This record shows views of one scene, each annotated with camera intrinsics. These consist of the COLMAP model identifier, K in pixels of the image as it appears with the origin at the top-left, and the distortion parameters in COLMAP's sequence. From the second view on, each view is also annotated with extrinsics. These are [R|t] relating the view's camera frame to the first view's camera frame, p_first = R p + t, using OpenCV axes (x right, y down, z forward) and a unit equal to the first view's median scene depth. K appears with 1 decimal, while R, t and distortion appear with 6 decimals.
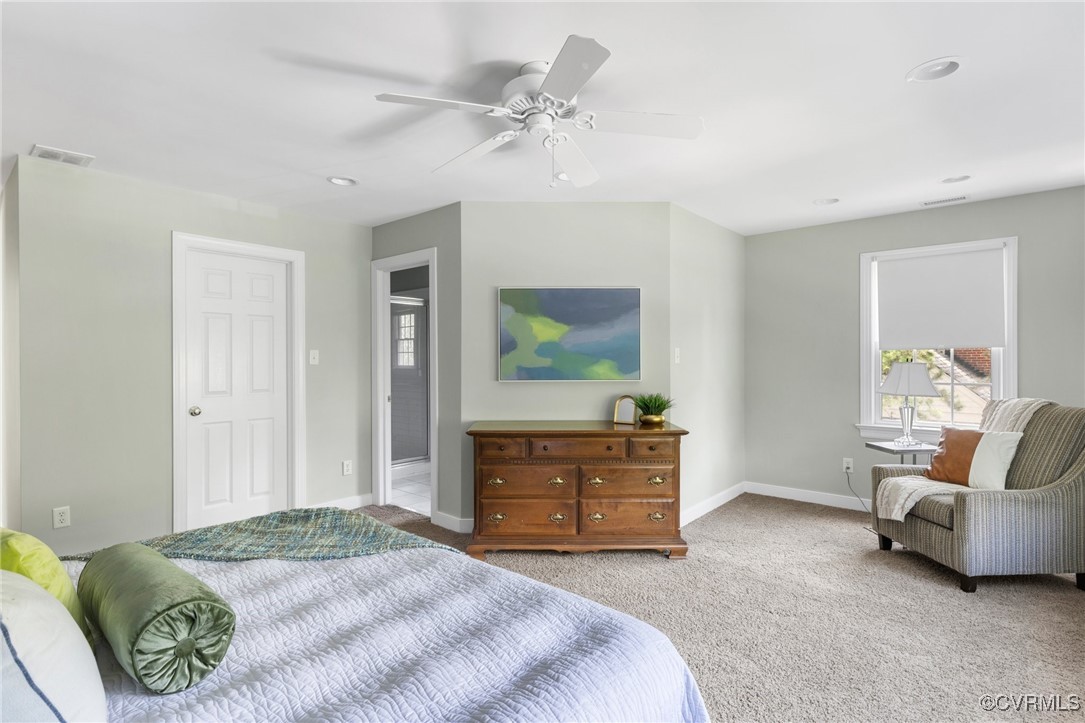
lens RADIAL K [[536.0, 0, 542.5], [0, 536.0, 361.5], [0, 0, 1]] dist [0.000352, 0.000129]
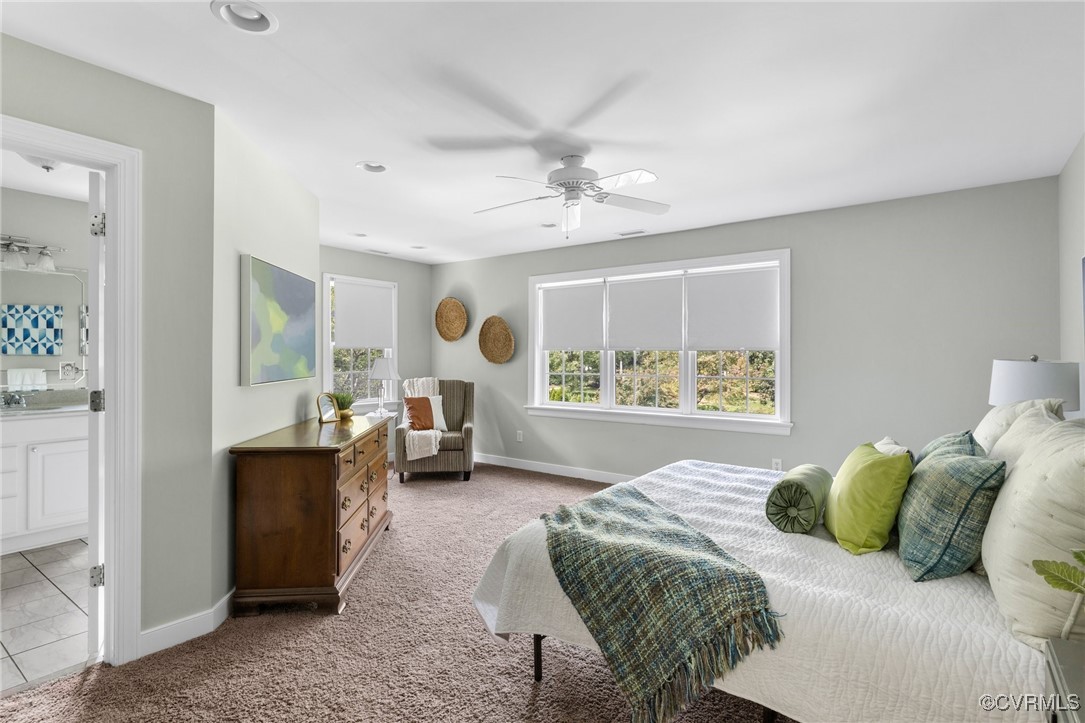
lens RADIAL K [[536.0, 0, 542.5], [0, 536.0, 361.5], [0, 0, 1]] dist [0.000352, 0.000129]
pose [[-0.070720, -0.009847, 0.997448, -0.817898], [0.004027, 0.999940, 0.010158, -0.002400], [-0.997488, 0.004735, -0.070676, 0.662675]]
